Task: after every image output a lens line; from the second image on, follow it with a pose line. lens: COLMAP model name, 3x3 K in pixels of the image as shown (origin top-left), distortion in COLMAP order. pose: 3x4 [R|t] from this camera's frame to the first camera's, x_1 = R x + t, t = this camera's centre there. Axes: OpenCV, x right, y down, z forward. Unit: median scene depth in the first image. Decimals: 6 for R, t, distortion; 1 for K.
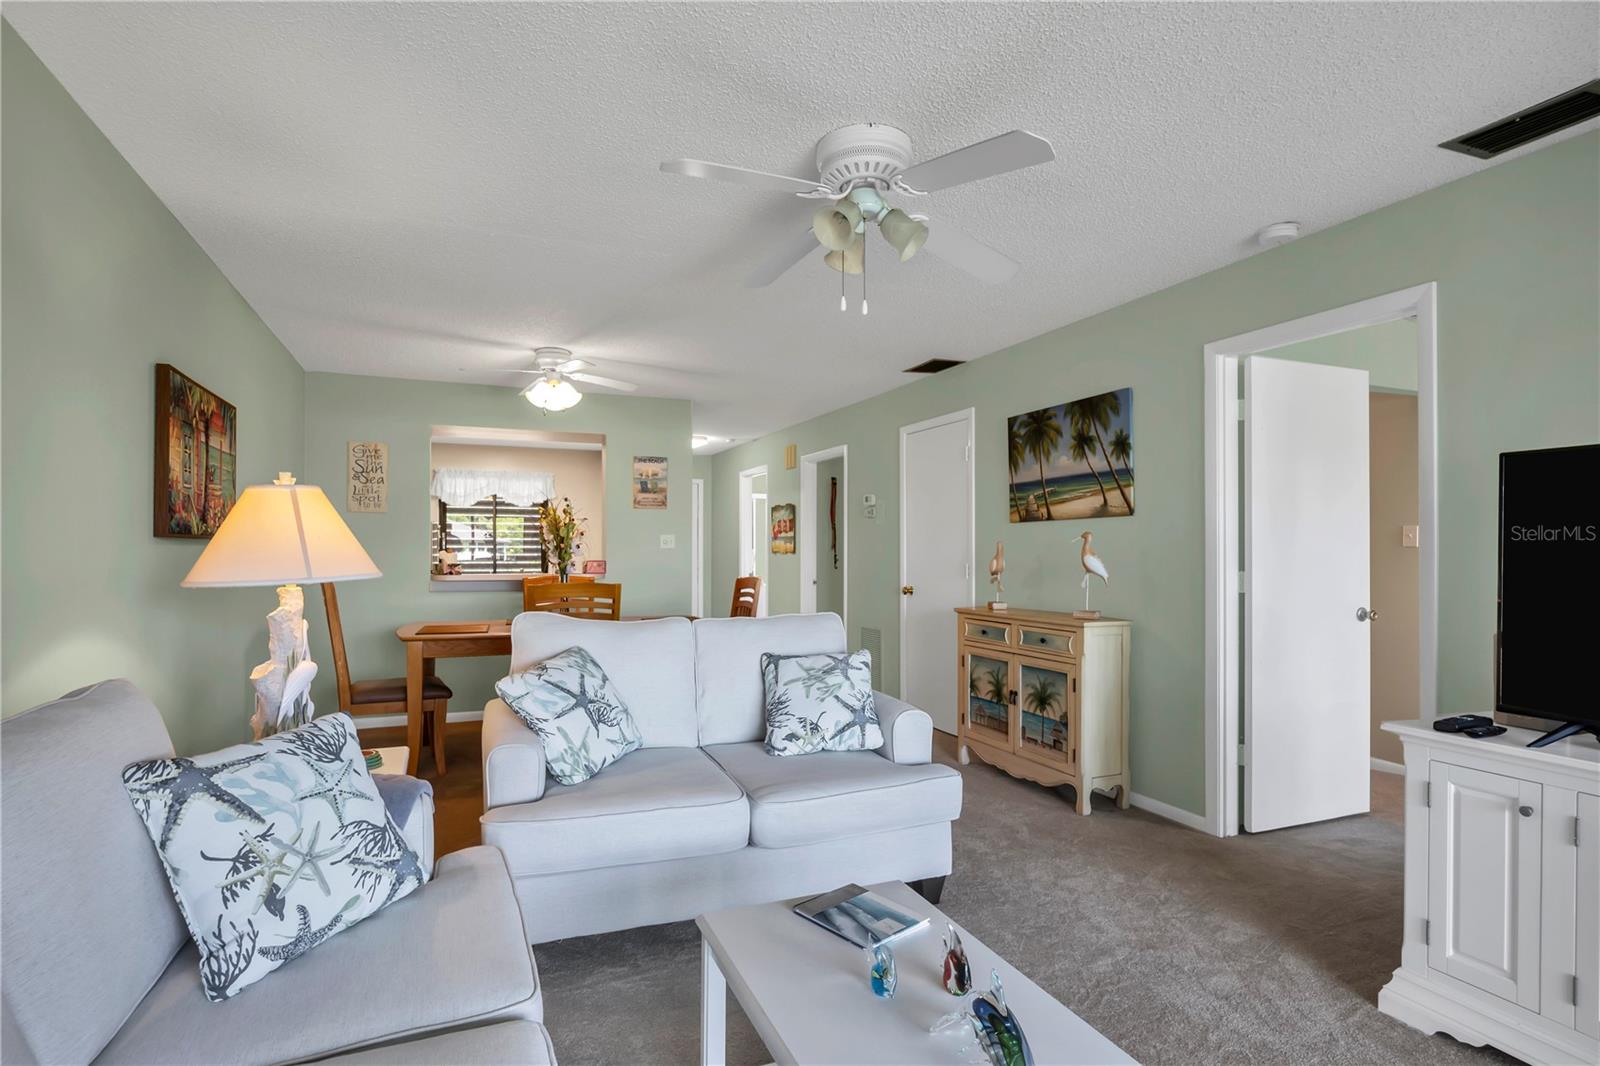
lens RADIAL K [[812.6, 0, 800.3], [0, 812.6, 545.8], [0, 0, 1]] dist [-0.012161, -0.000758]
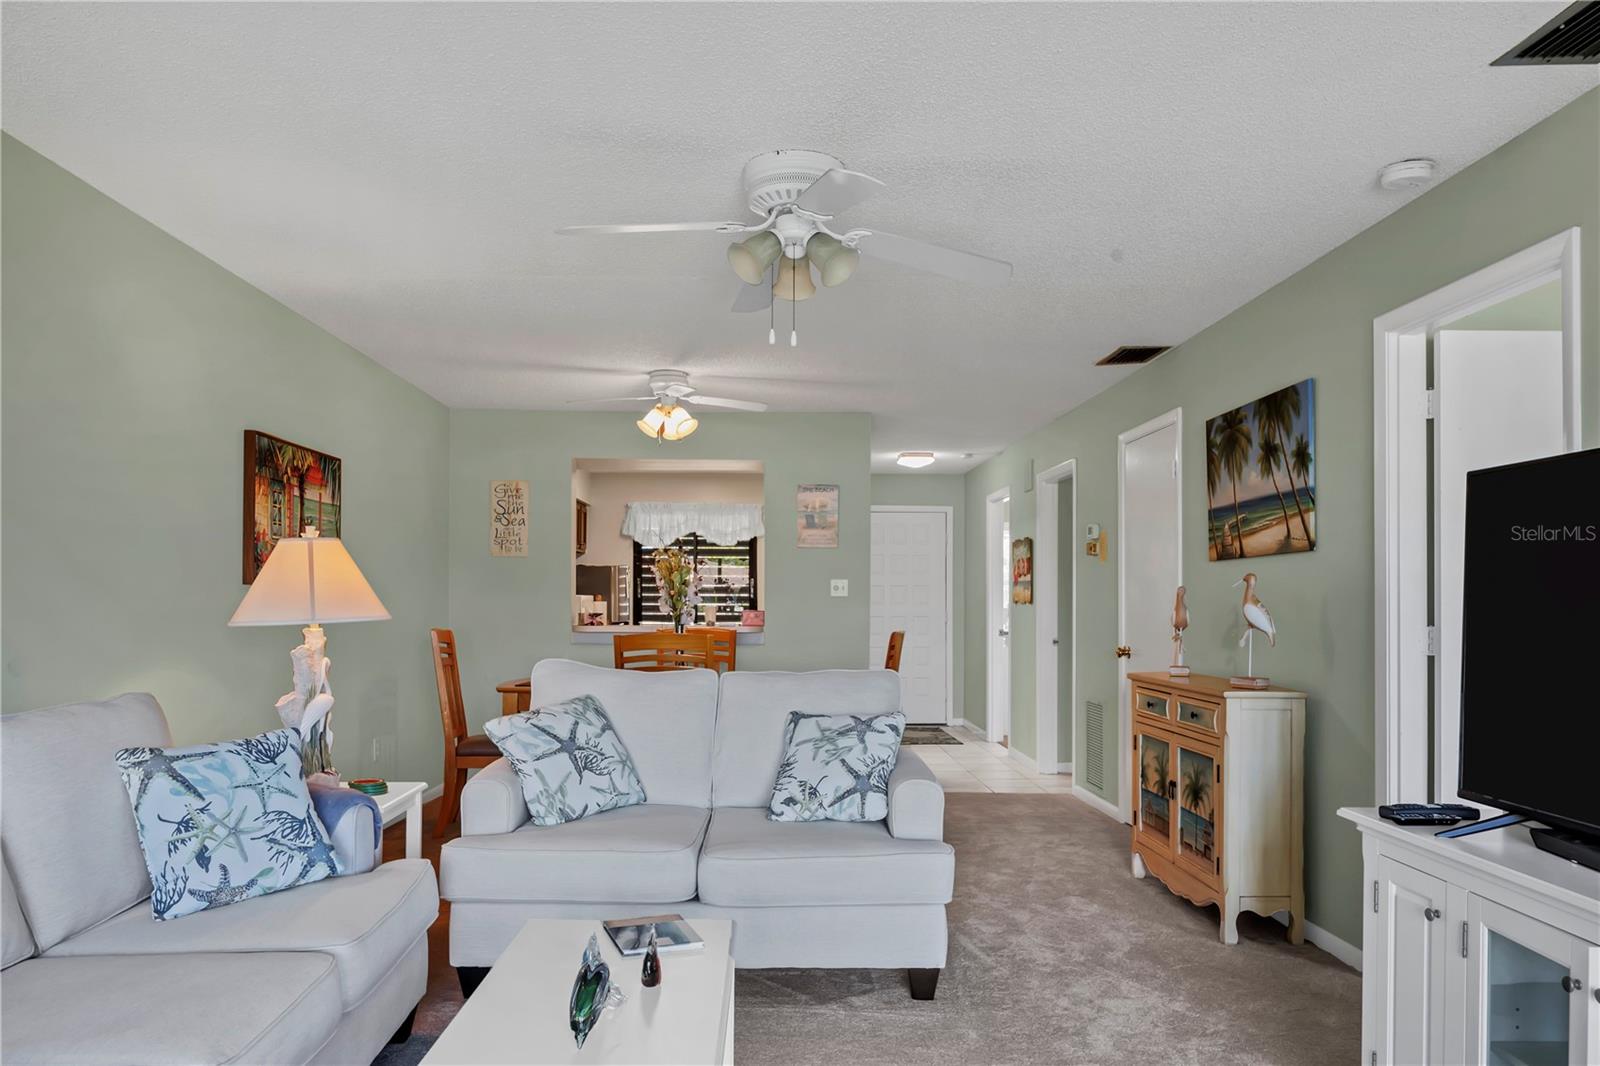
lens RADIAL K [[1154.5, 0, 798.3], [0, 1154.5, 588.8], [0, 0, 1]] dist [-0.009307, 0.000747]
pose [[0.932809, -0.002075, -0.360365, 0.420056], [0.000219, 0.999987, -0.005191, 0.003567], [0.360371, 0.004764, 0.932797, -0.185317]]
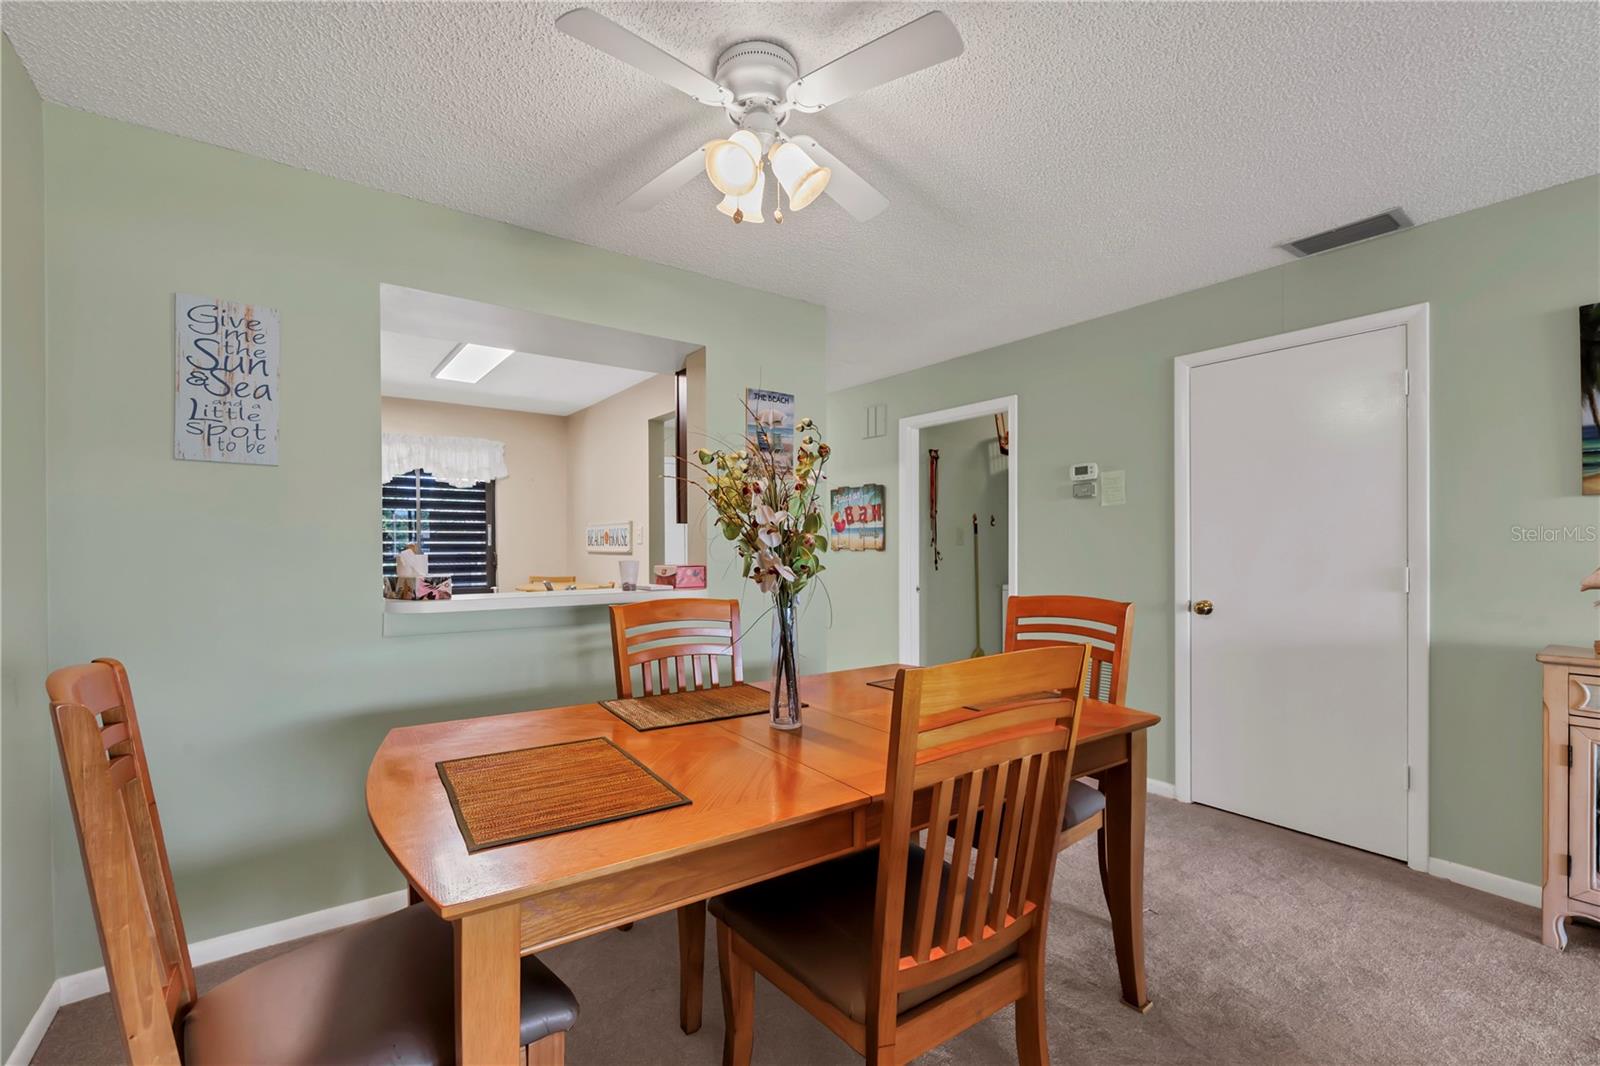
lens RADIAL K [[681.6, 0, 794.1], [0, 681.6, 547.4], [0, 0, 1]] dist [-0.000121, 0.000041]
pose [[0.973905, -0.004043, 0.226919, -0.545639], [0.002180, 0.999962, 0.008458, 0.002832], [-0.226945, -0.007742, 0.973877, 0.972591]]
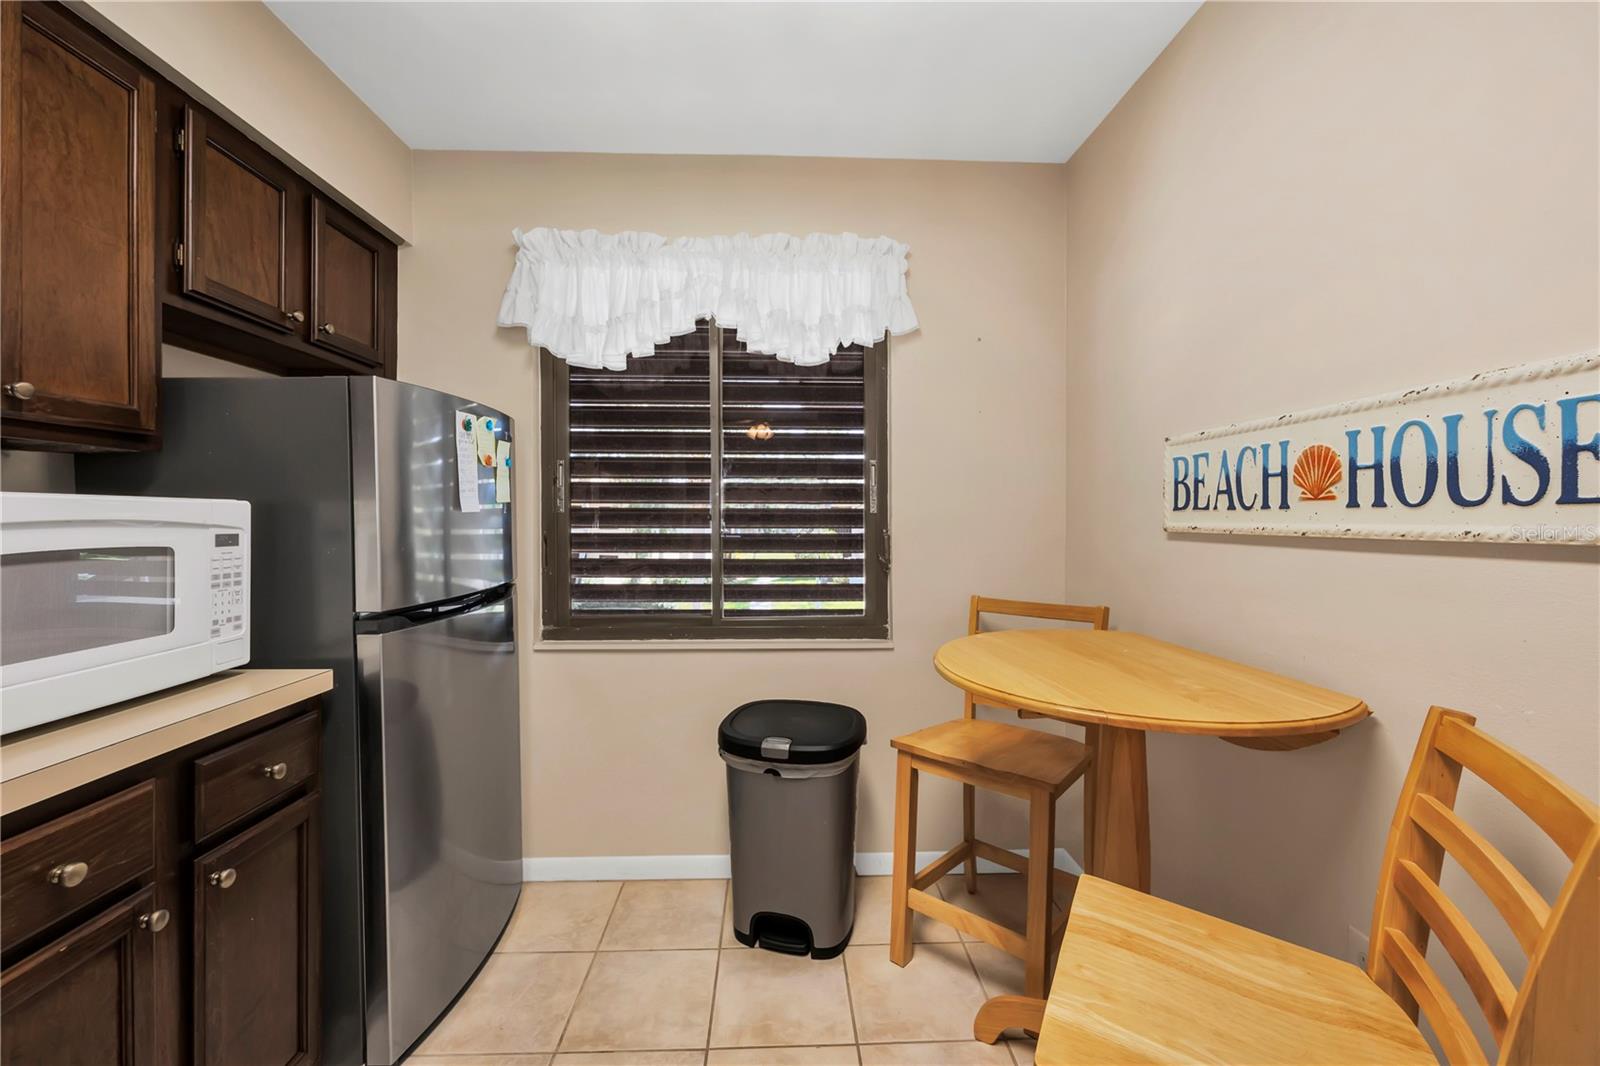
lens RADIAL K [[650.7, 0, 789.4], [0, 650.7, 523.7], [0, 0, 1]] dist [-0.001438, 0.000019]
pose [[0.936469, -0.000268, -0.350750, -0.762488], [0.004759, 0.999917, 0.011943, 0.014343], [0.350718, -0.012853, 0.936393, 2.236321]]
